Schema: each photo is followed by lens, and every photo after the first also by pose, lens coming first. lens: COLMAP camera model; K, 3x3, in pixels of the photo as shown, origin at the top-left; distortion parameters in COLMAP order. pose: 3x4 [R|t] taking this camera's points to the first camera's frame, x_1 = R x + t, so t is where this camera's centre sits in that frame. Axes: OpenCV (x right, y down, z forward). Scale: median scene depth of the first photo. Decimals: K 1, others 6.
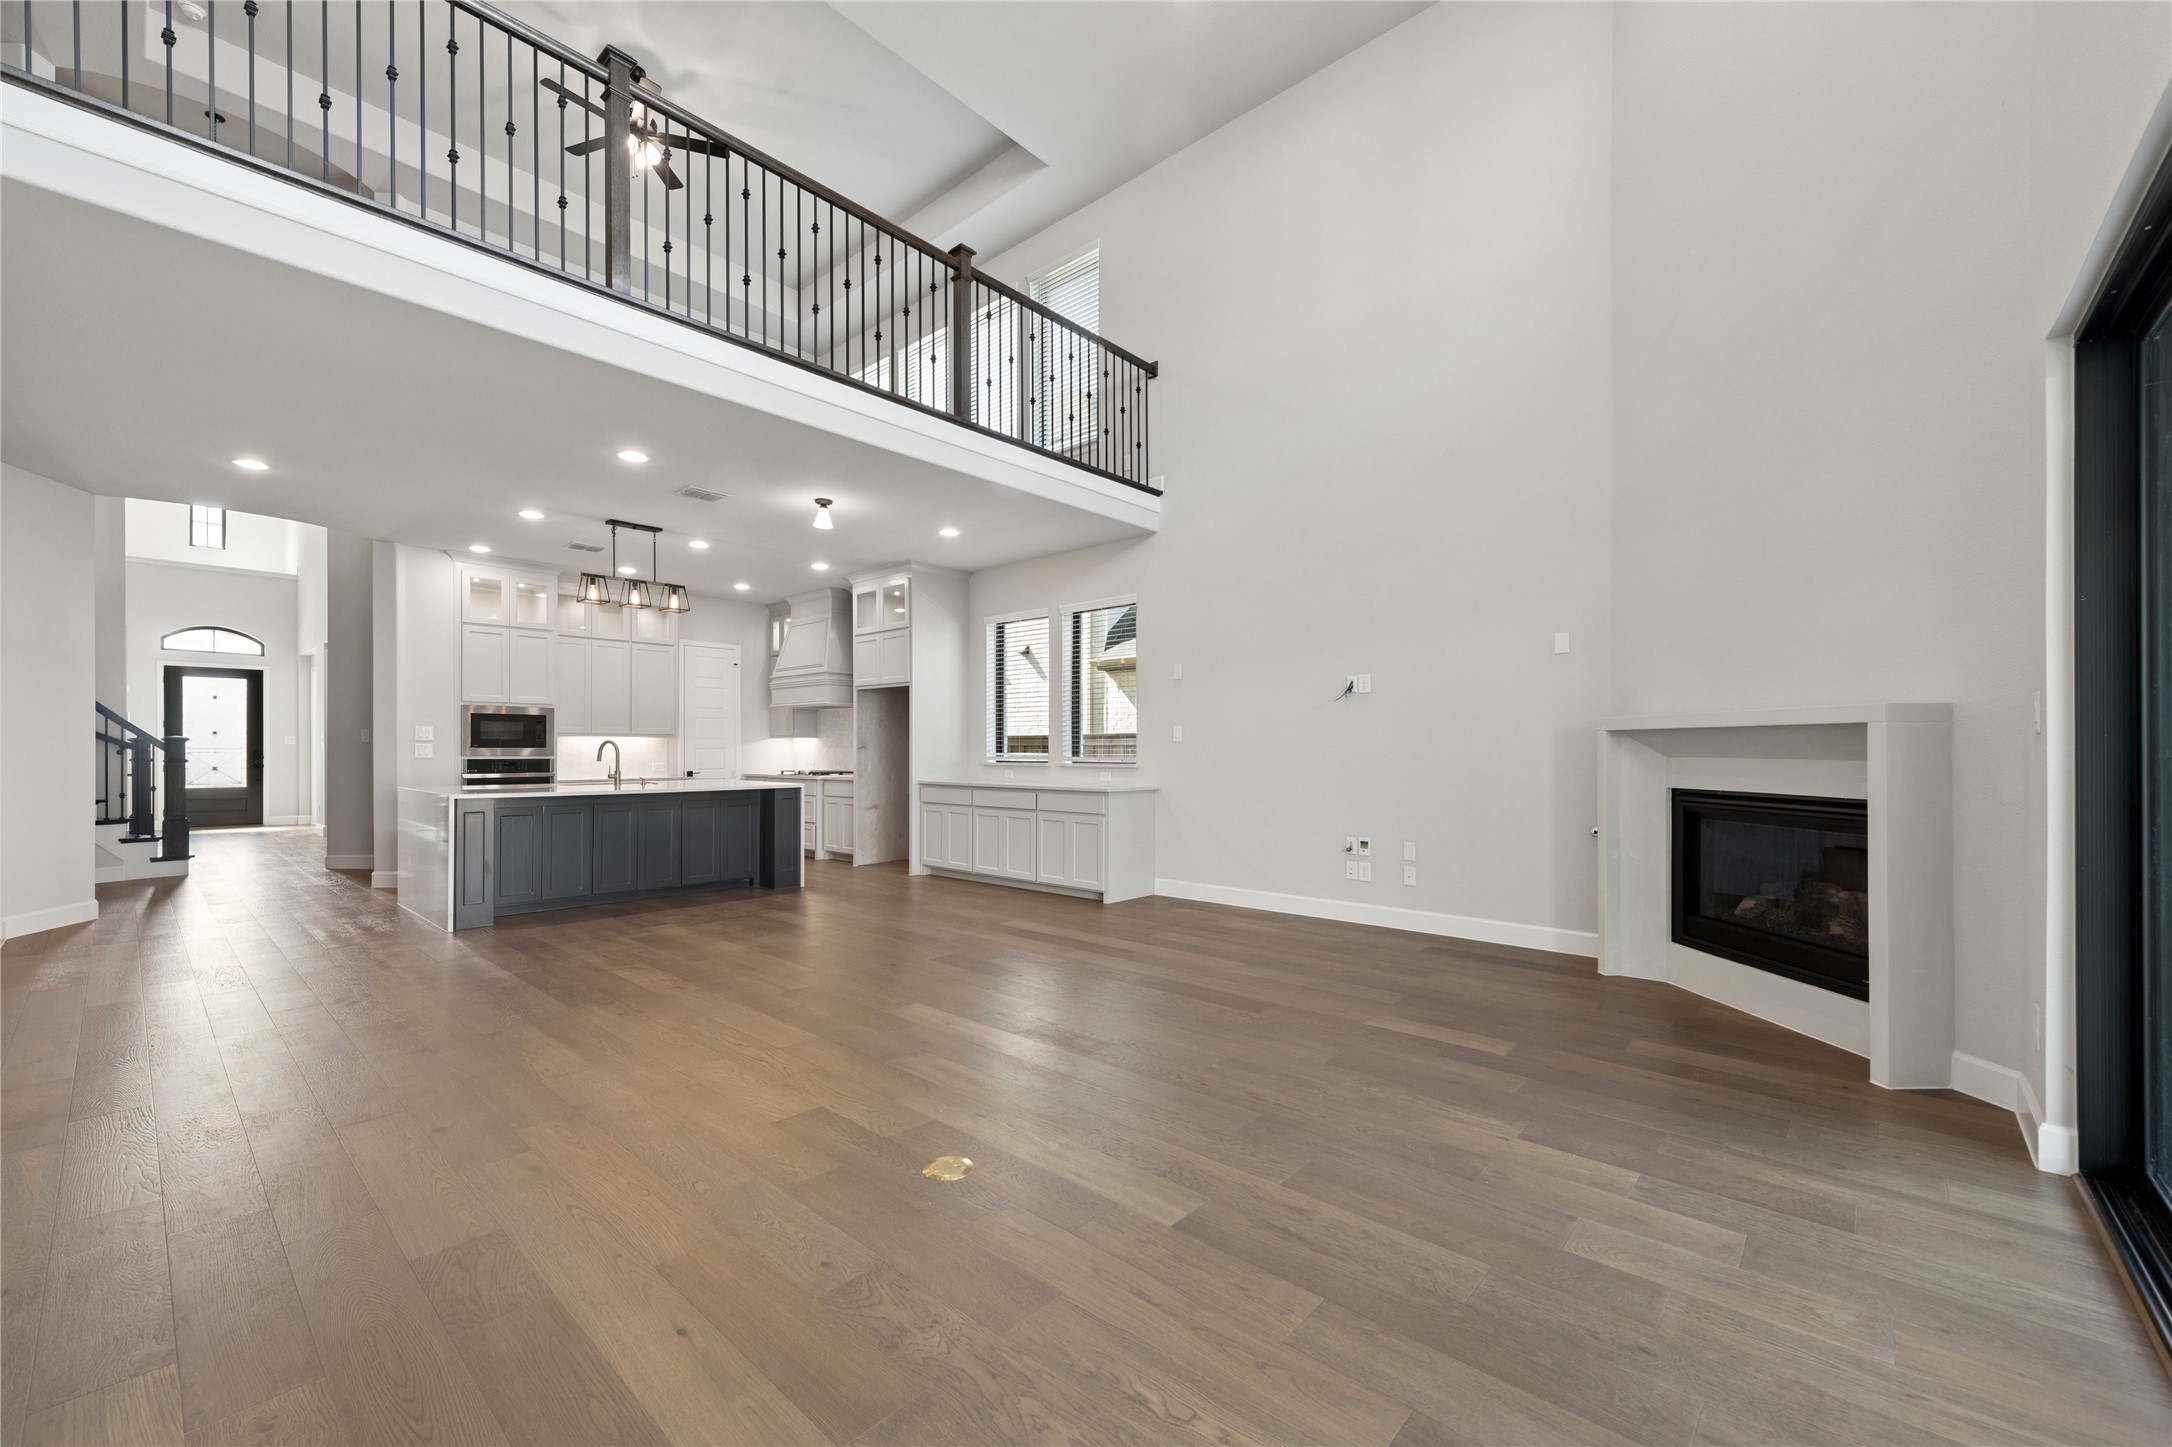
lens RADIAL K [[867.3, 0, 1093.4], [0, 867.3, 745.9], [0, 0, 1]] dist [0.001088, -0.000412]
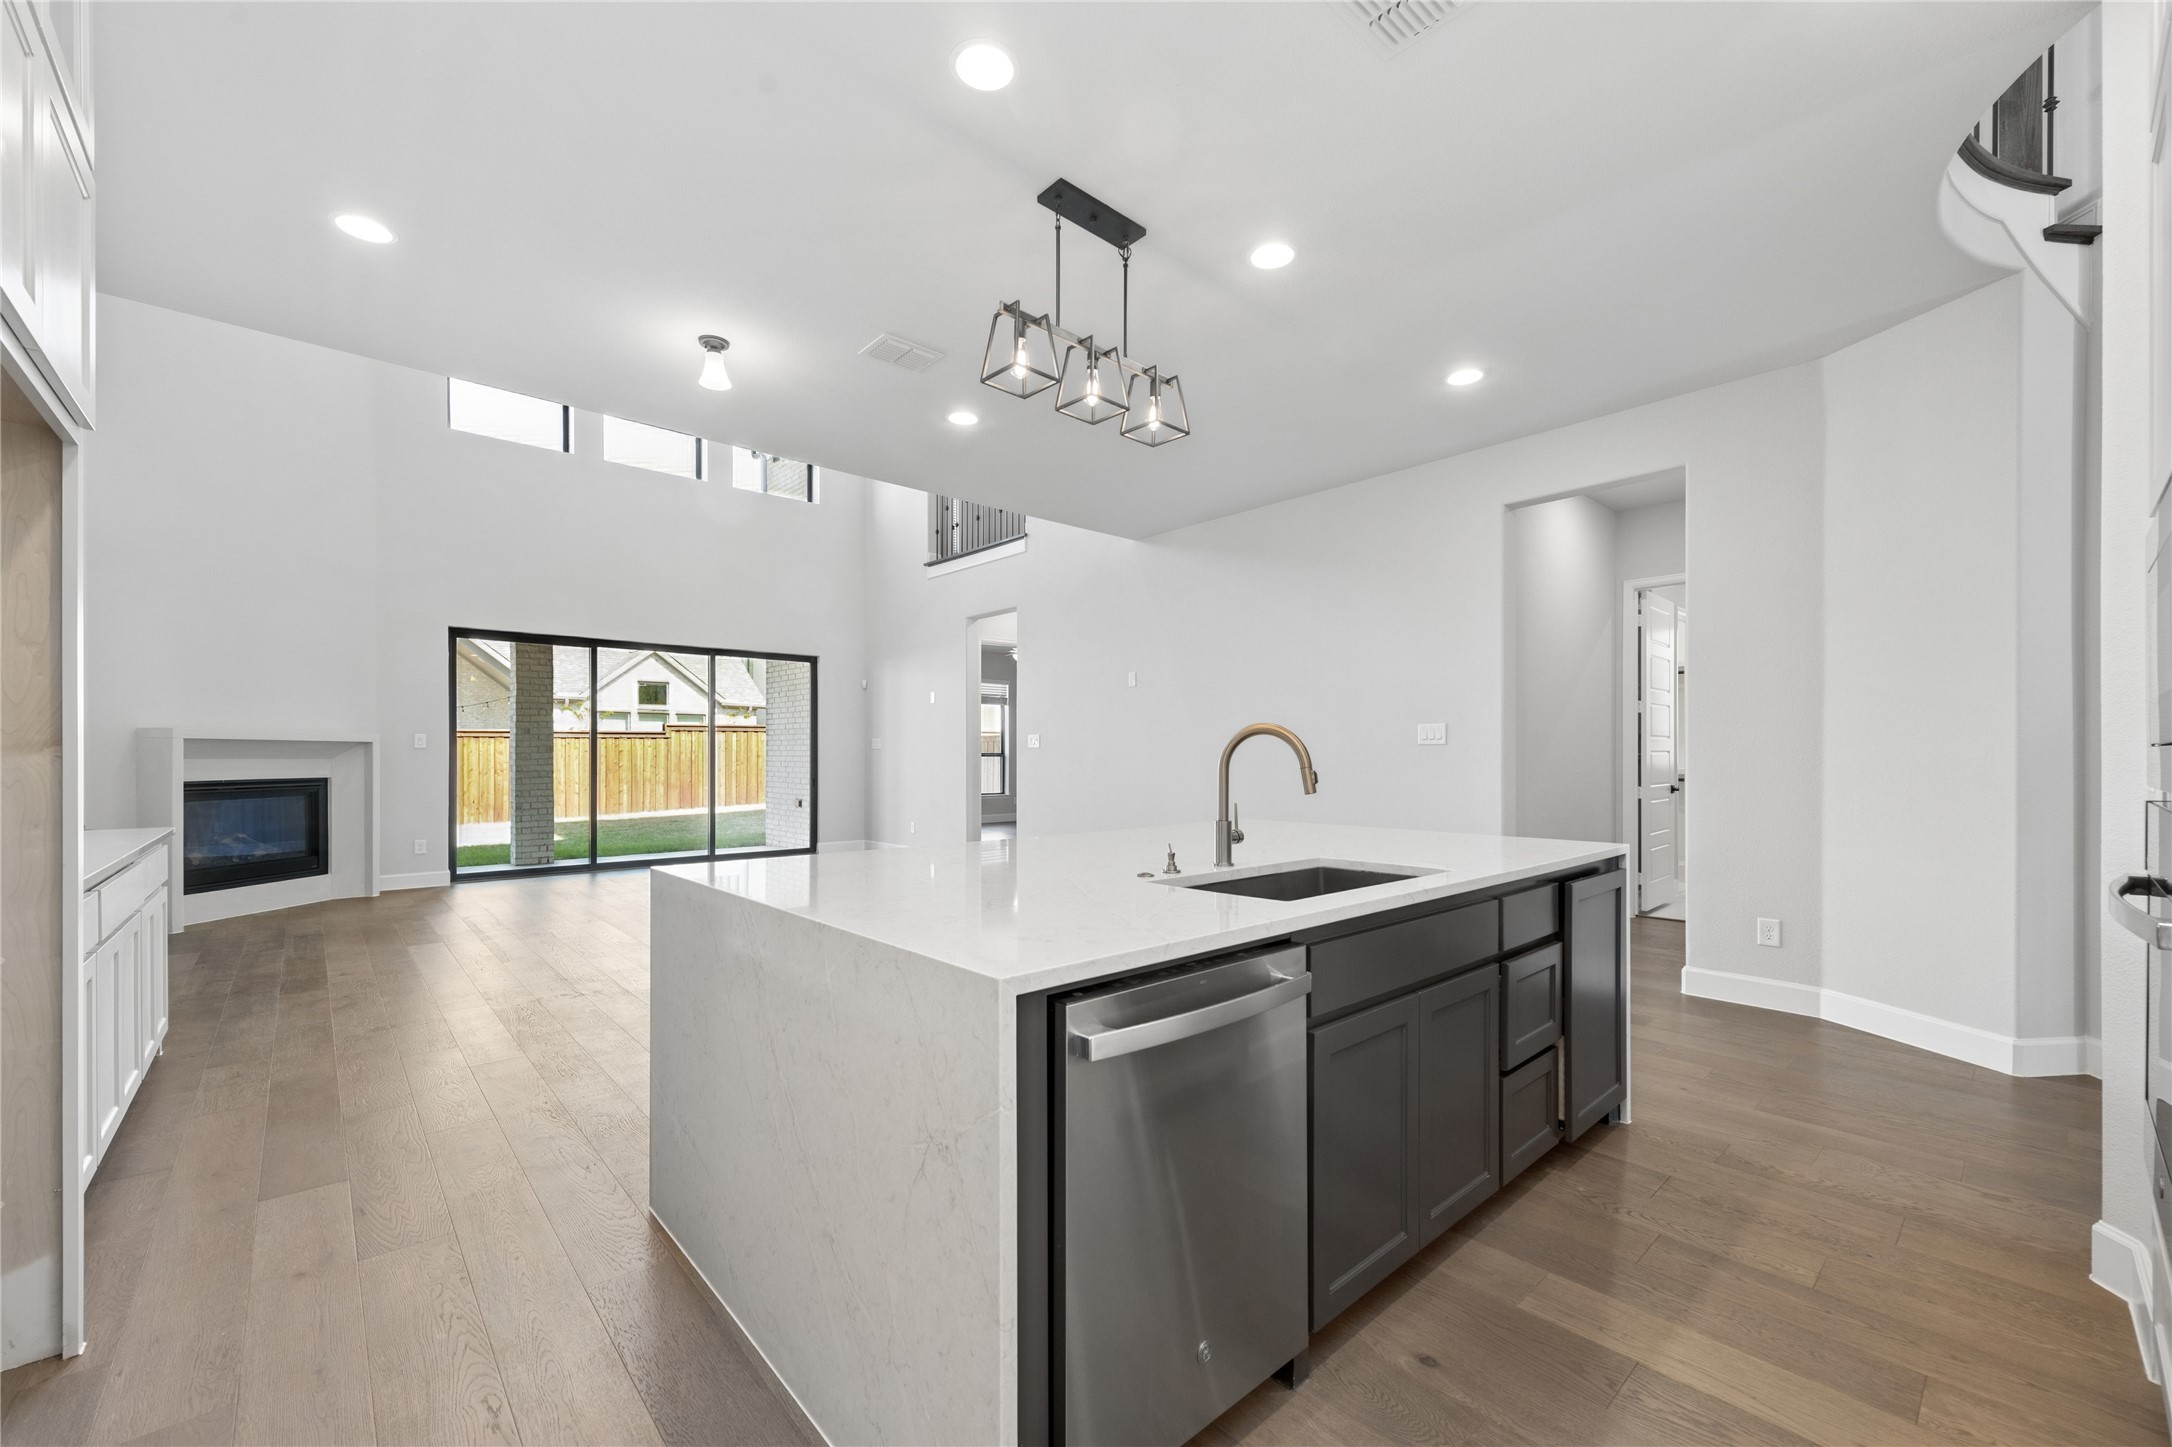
lens RADIAL K [[867.3, 0, 1093.4], [0, 867.3, 745.9], [0, 0, 1]] dist [0.001088, -0.000412]
pose [[-0.995359, 0.002255, 0.096205, -0.661165], [0.000950, 0.999907, -0.013603, 0.008055], [-0.096227, -0.013449, -0.995269, 1.644953]]
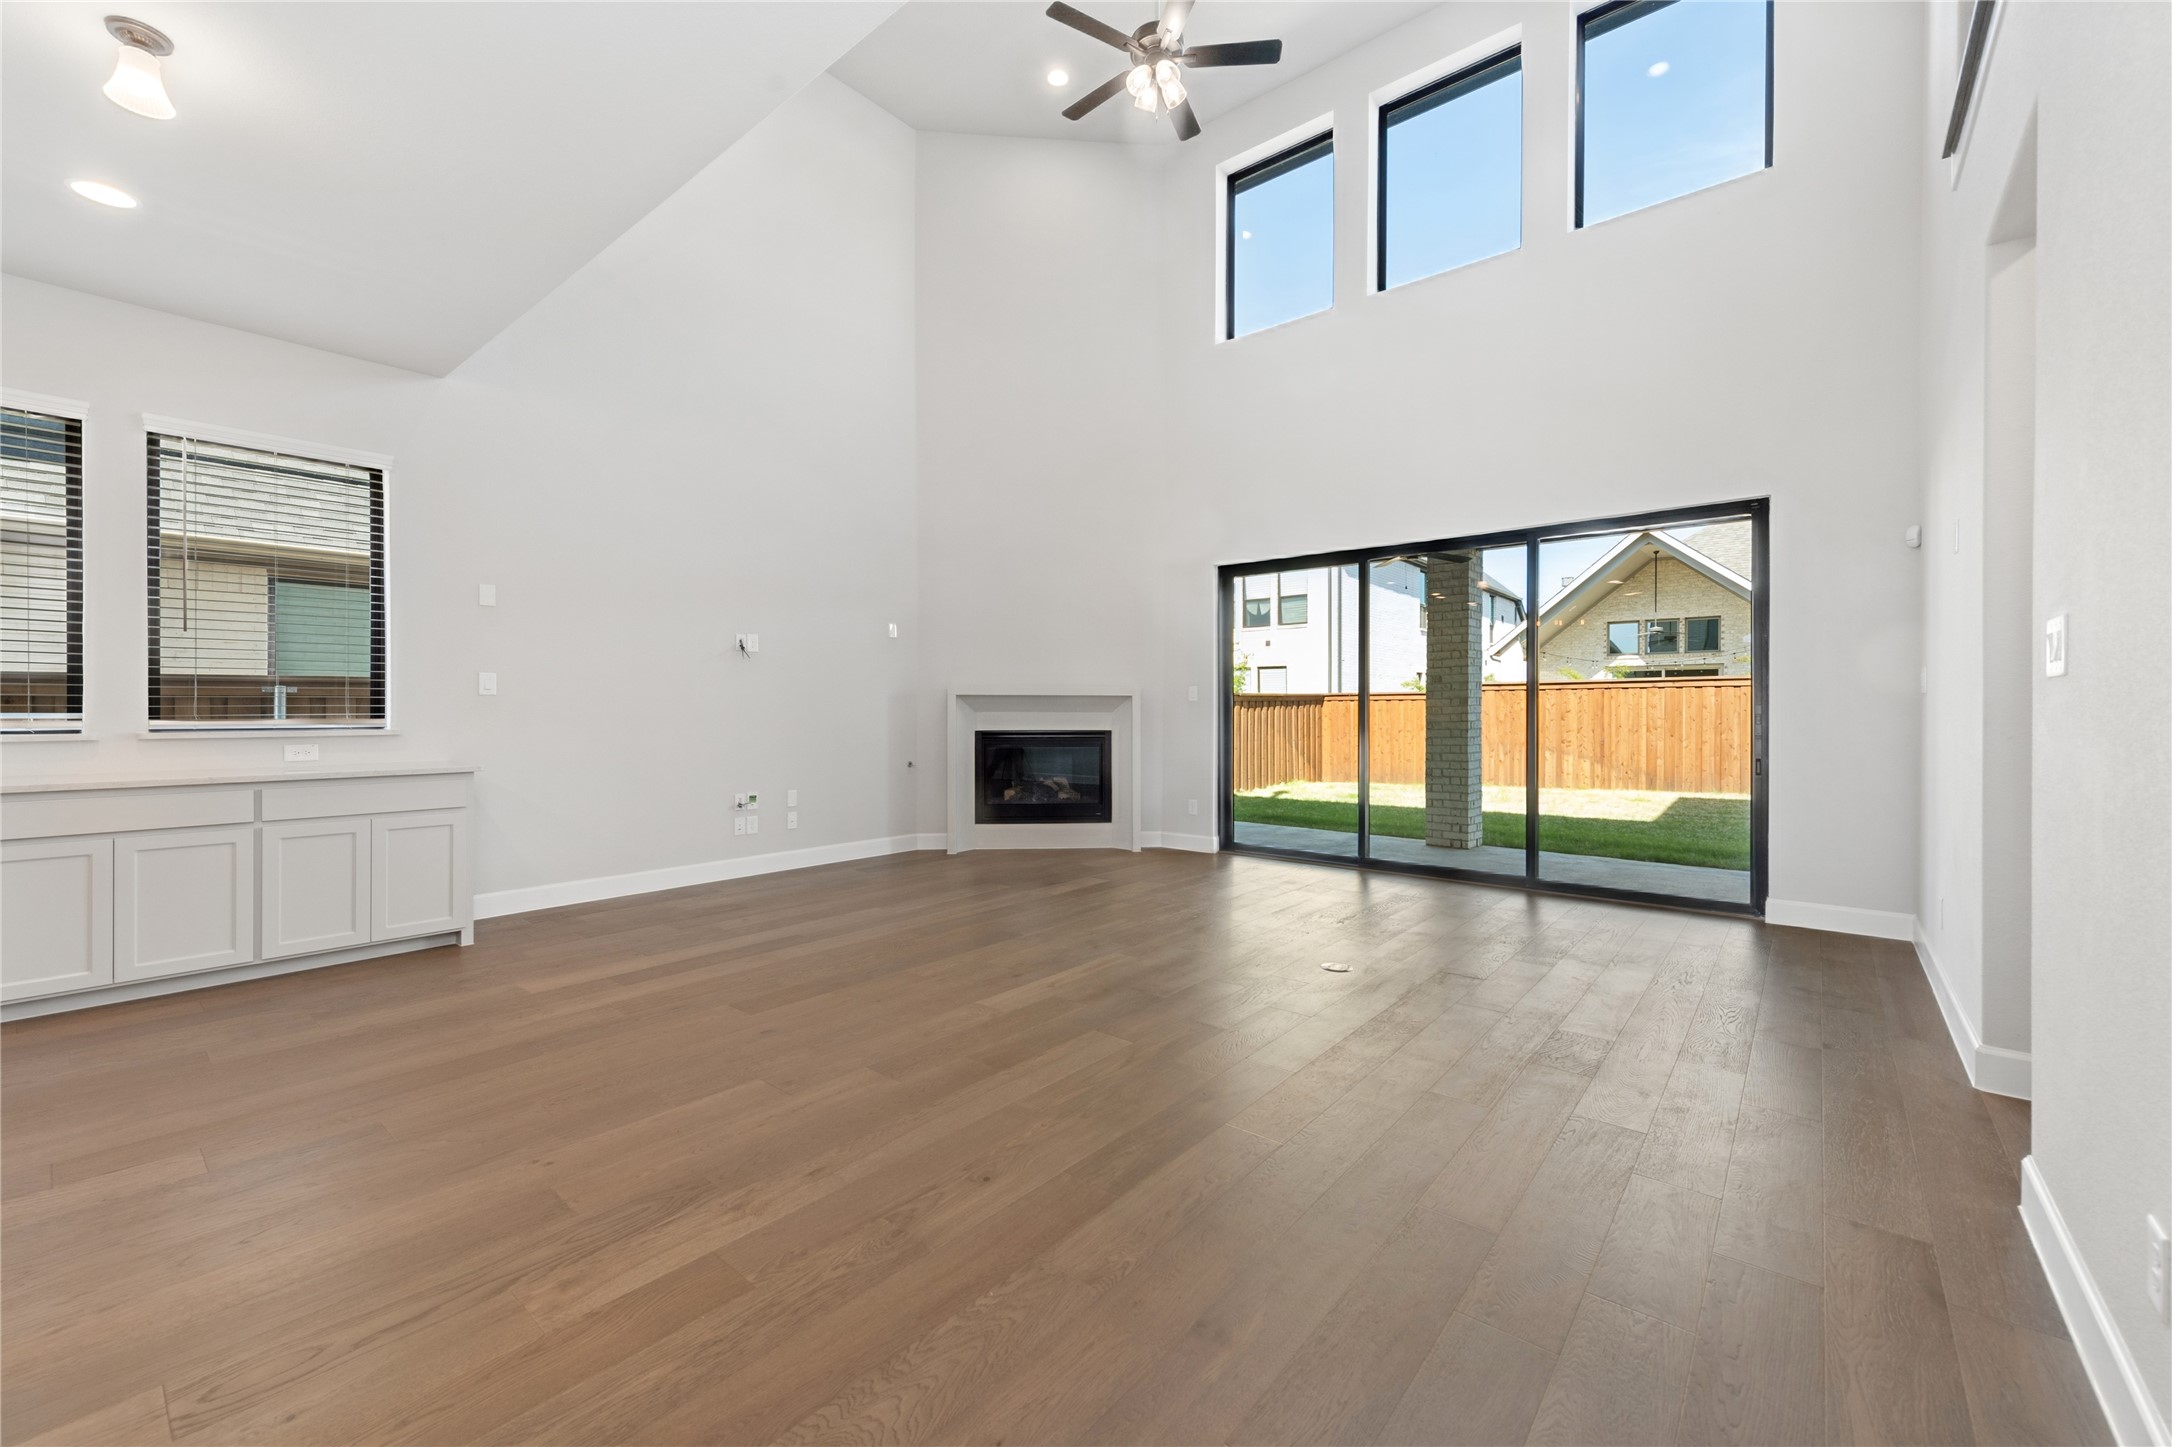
lens RADIAL K [[864.9, 0, 1088.7], [0, 864.9, 715.5], [0, 0, 1]] dist [0.003532, 0.000045]
pose [[-0.034800, -0.007359, 0.999367, -0.731561], [-0.004758, 0.999963, 0.007198, 0.005078], [-0.999383, -0.004504, -0.034833, 0.635123]]
